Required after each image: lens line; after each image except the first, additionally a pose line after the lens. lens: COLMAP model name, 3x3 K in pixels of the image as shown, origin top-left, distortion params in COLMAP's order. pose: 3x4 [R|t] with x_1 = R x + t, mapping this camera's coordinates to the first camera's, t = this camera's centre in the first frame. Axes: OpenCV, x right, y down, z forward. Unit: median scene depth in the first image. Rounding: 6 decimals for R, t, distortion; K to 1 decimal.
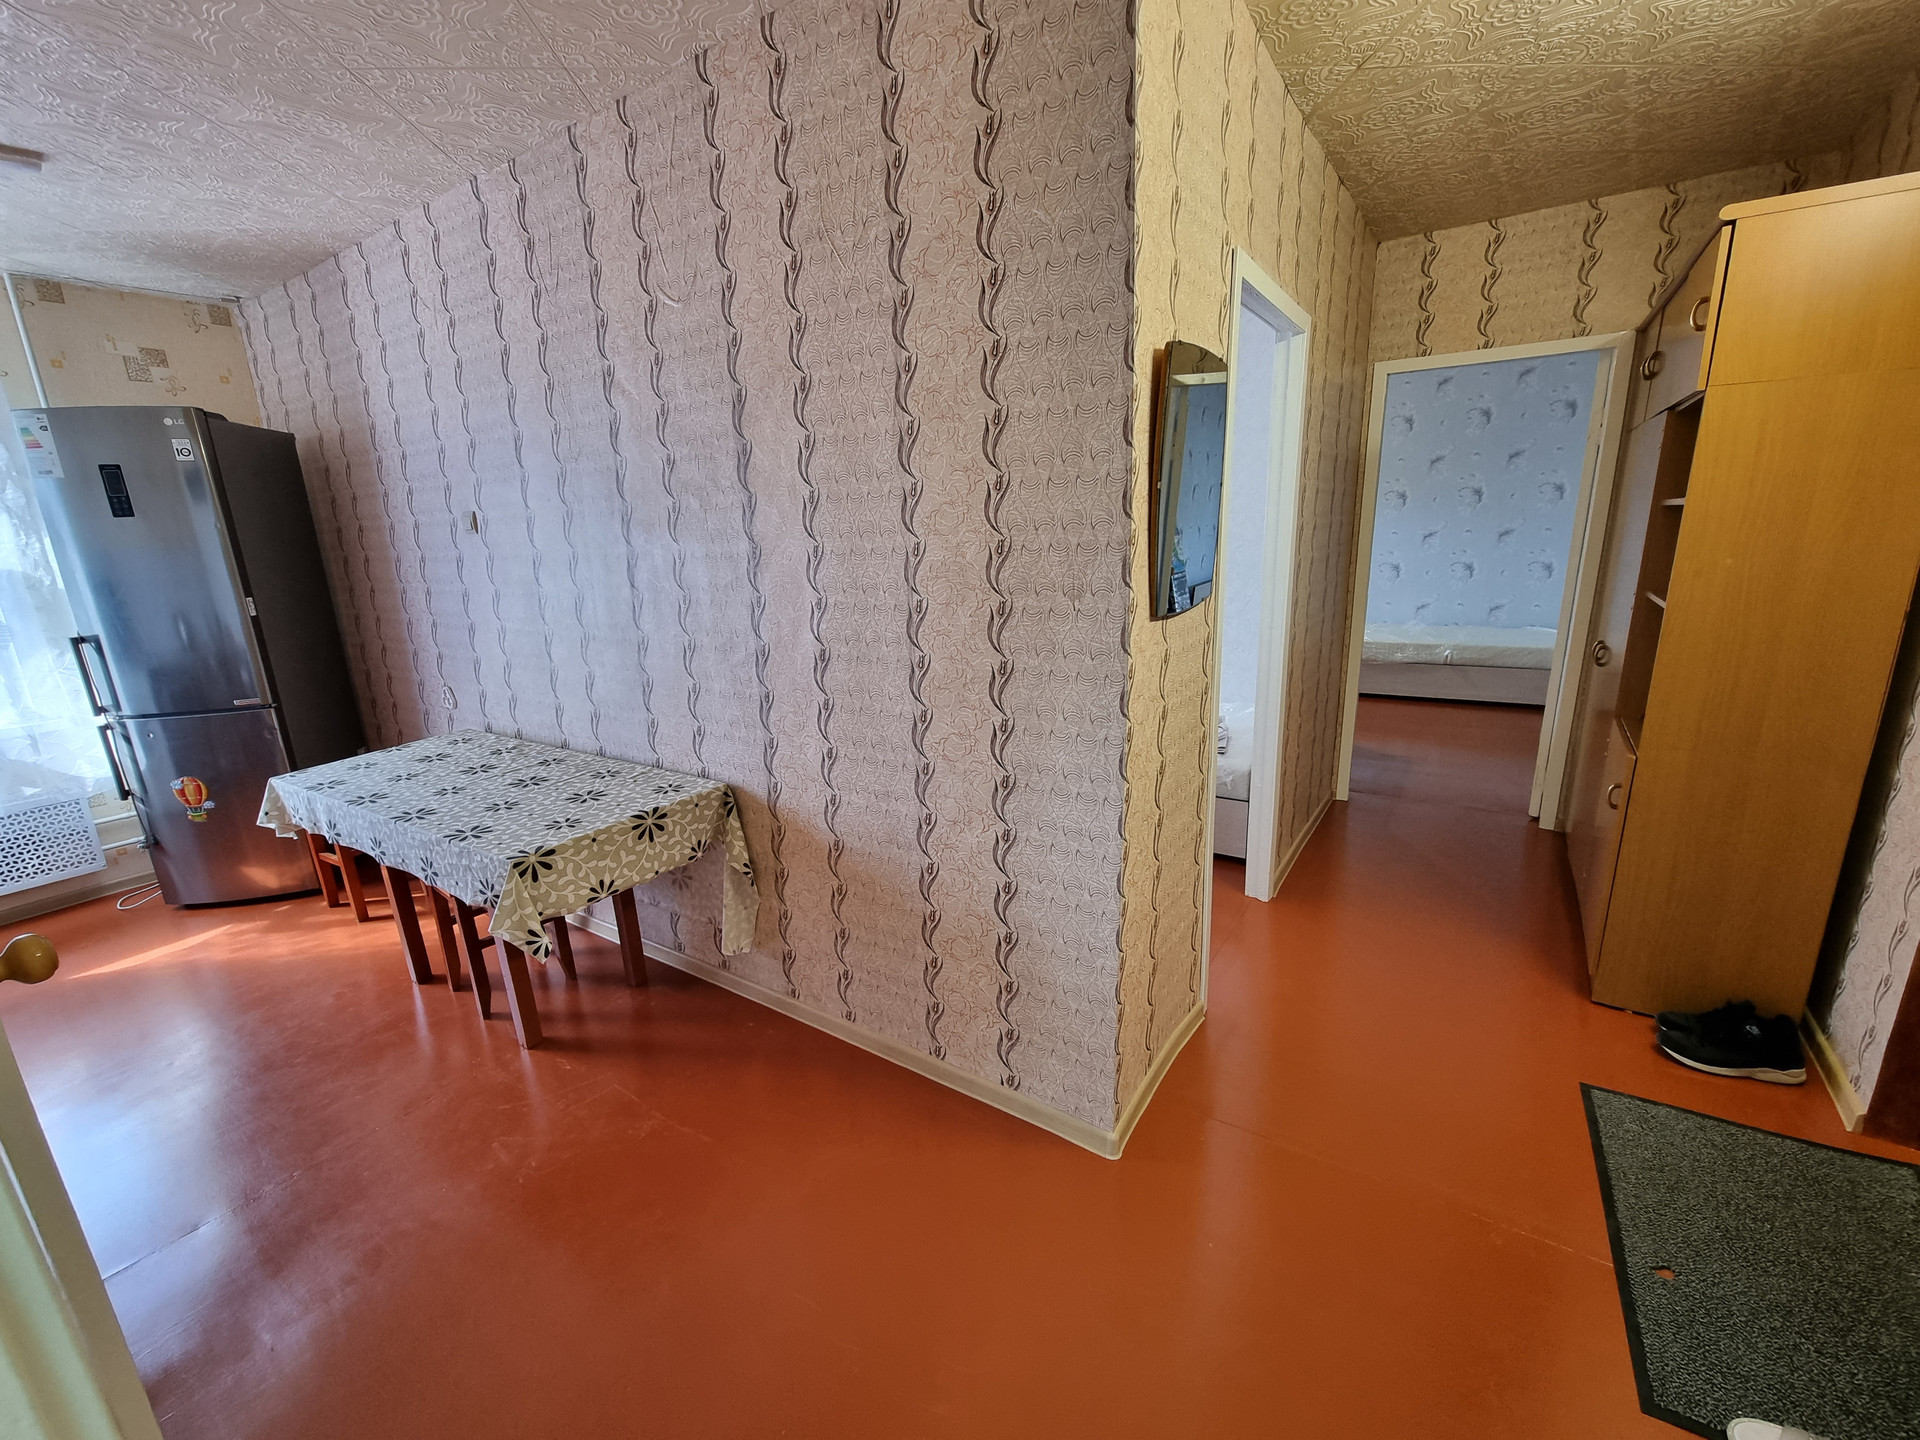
lens RADIAL K [[789.2, 0, 952.7], [0, 789.2, 729.3], [0, 0, 1]] dist [-0.005818, 0.000256]
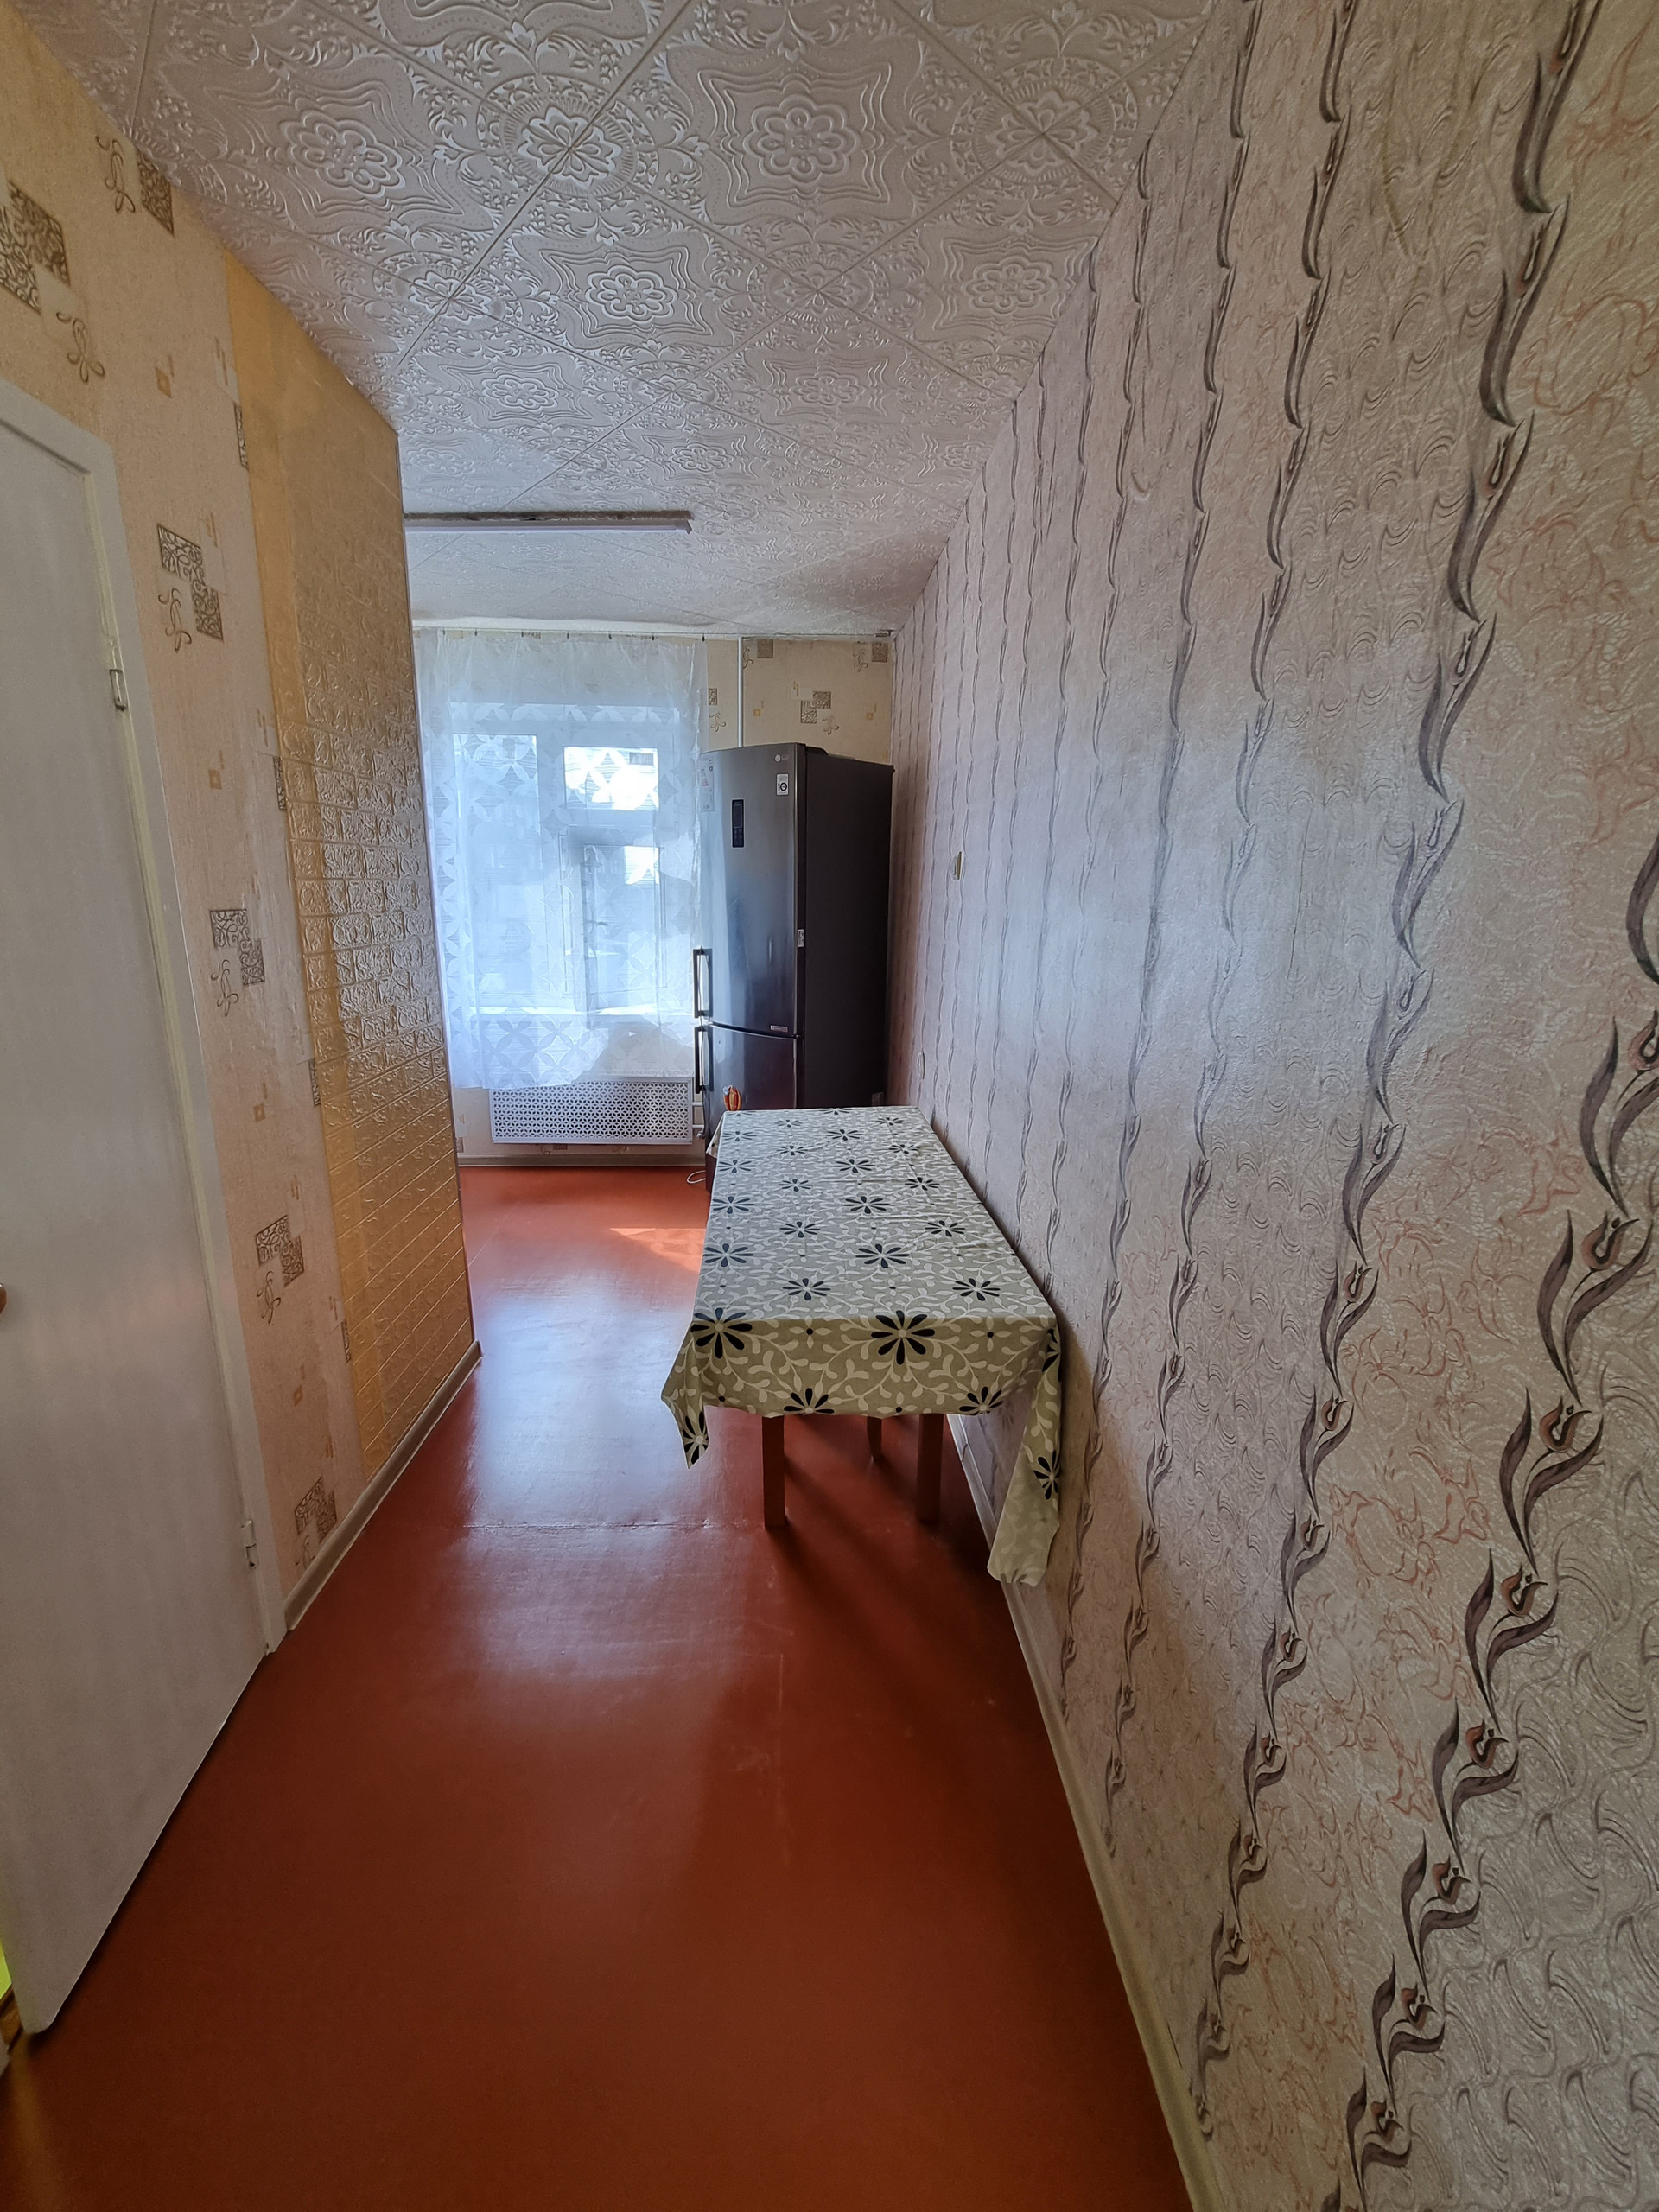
lens RADIAL K [[909.2, 0, 827.0], [0, 909.2, 1099.1], [0, 0, 1]] dist [-0.005818, 0.000256]
pose [[0.596121, 0.237059, -0.767100, 0.107196], [-0.240212, 0.964315, 0.111333, -0.136885], [0.766119, 0.117899, 0.631793, 0.448542]]
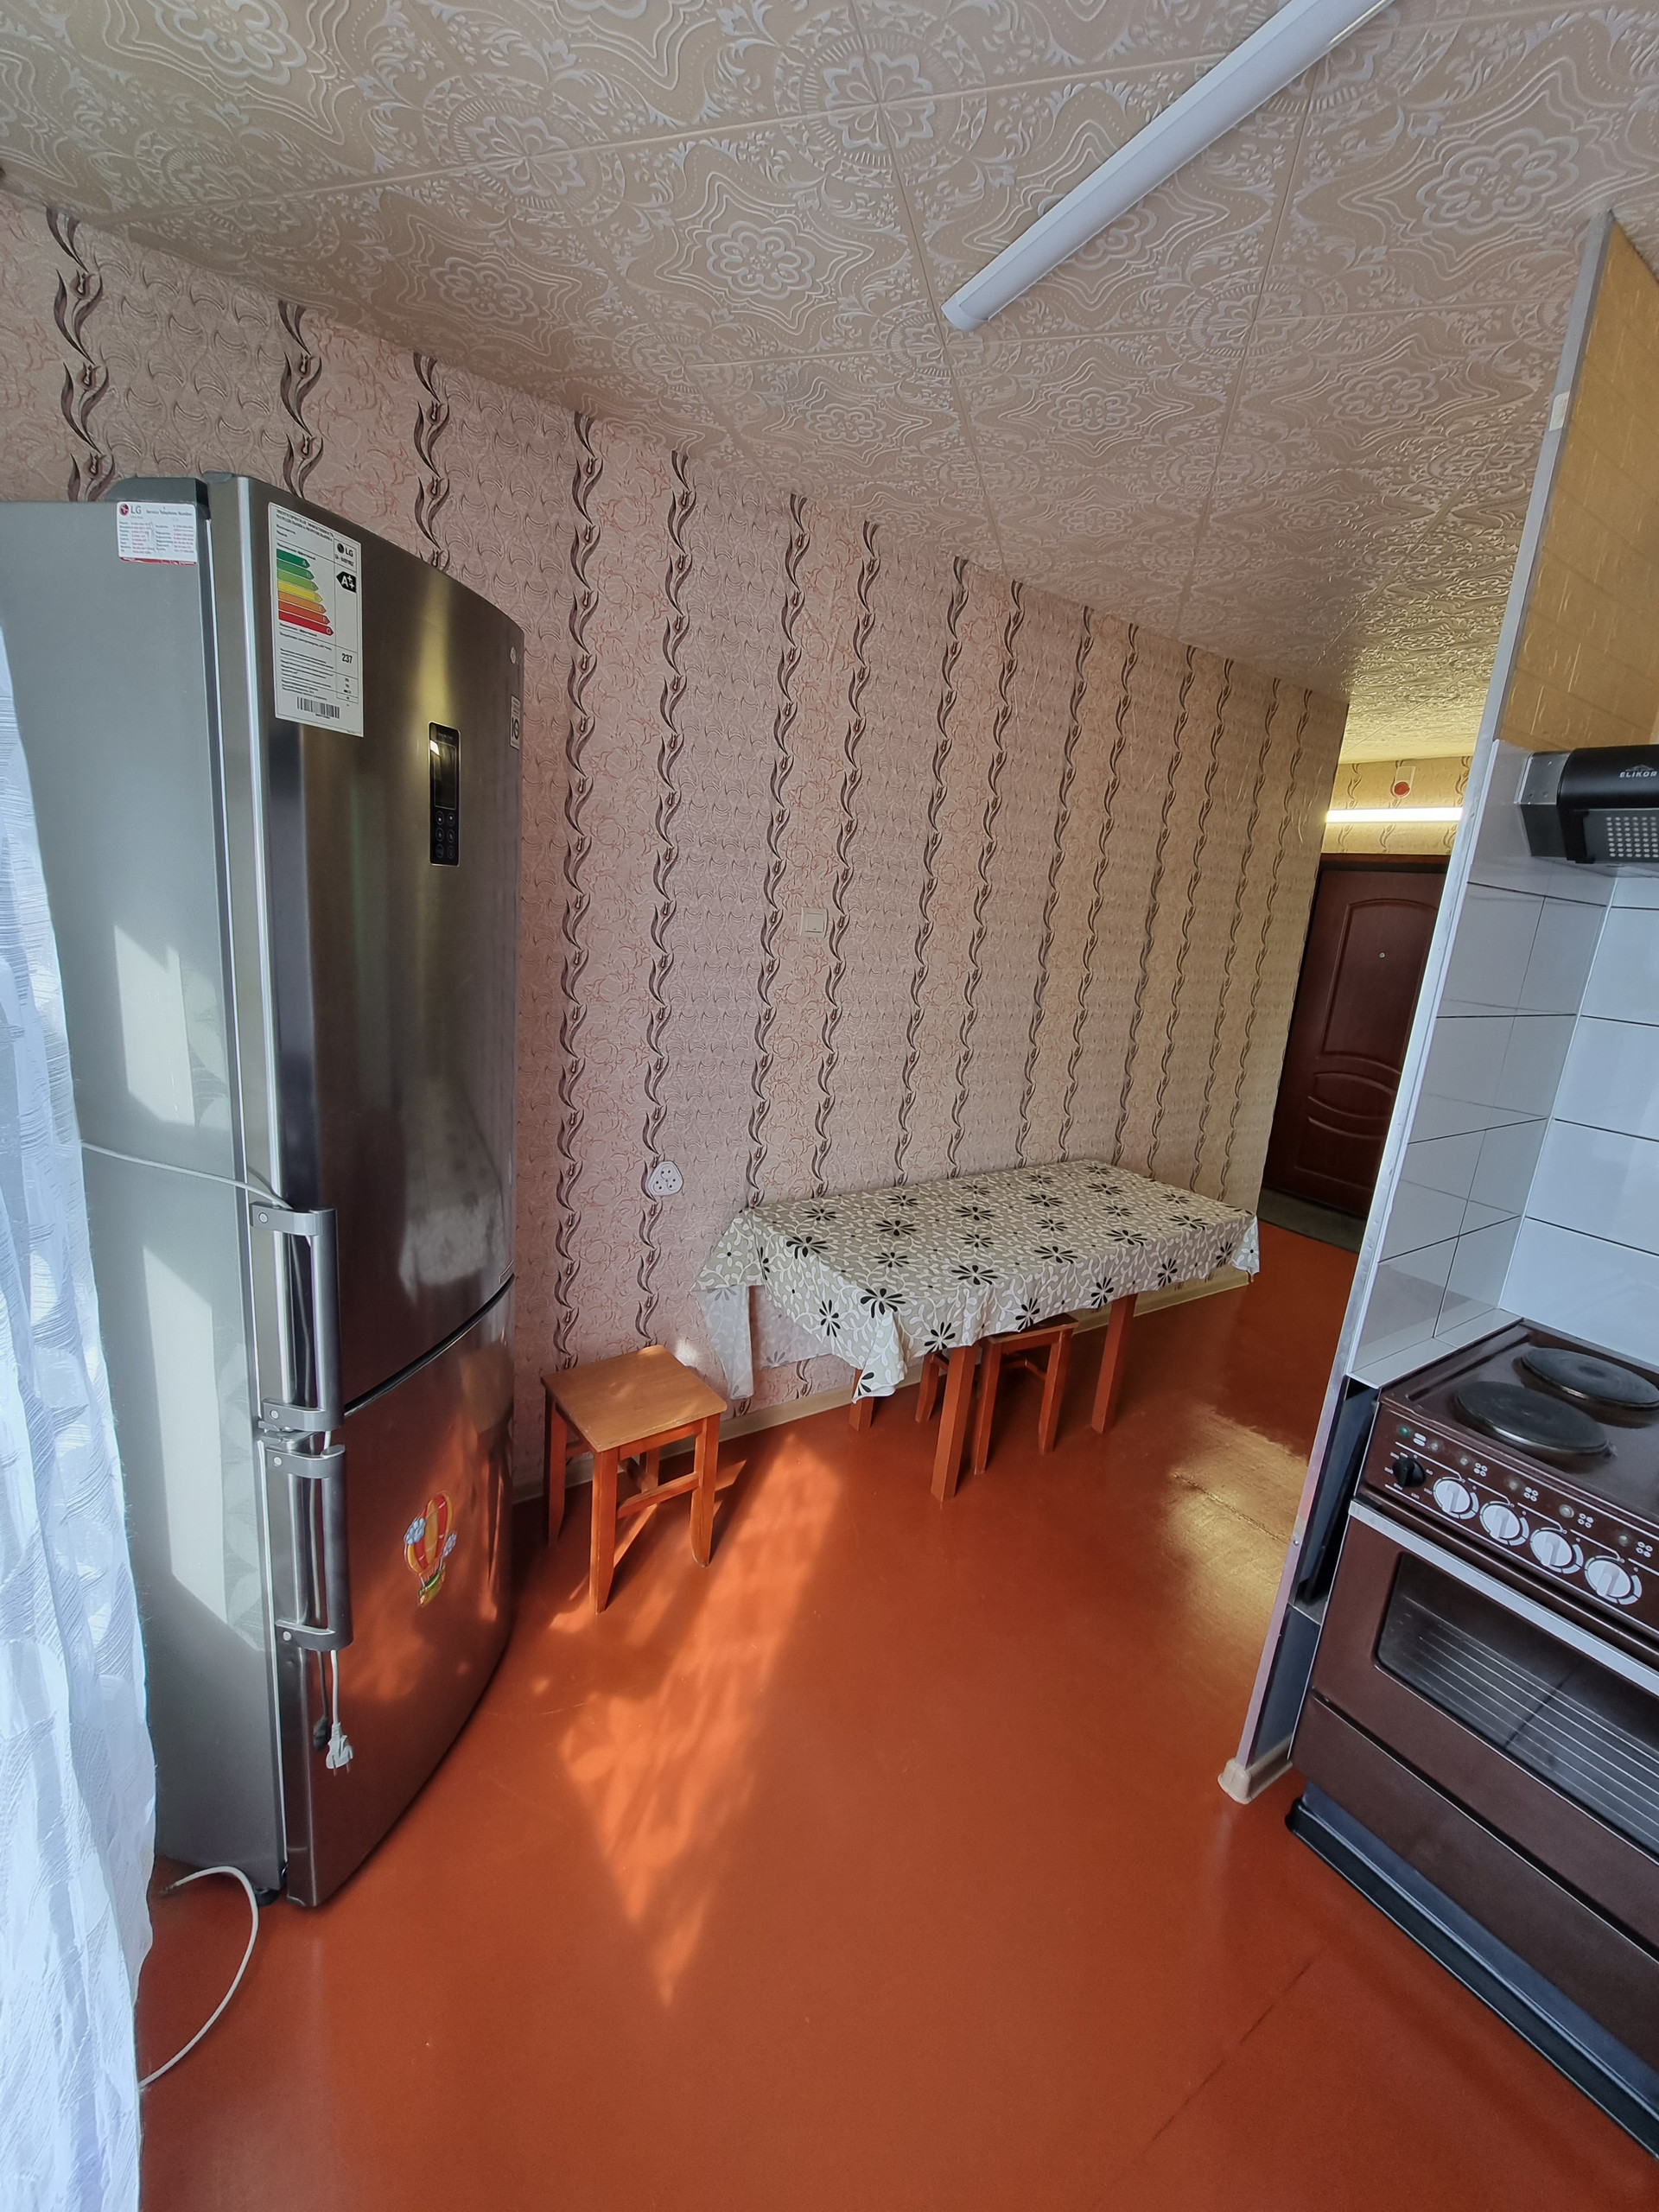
lens RADIAL K [[909.2, 0, 825.0], [0, 909.2, 1100.7], [0, 0, 1]] dist [-0.005818, 0.000256]
pose [[0.370596, -0.135064, 0.918922, -1.913973], [0.137500, 0.986447, 0.089536, -0.228518], [-0.918560, 0.093170, 0.384144, 0.899639]]
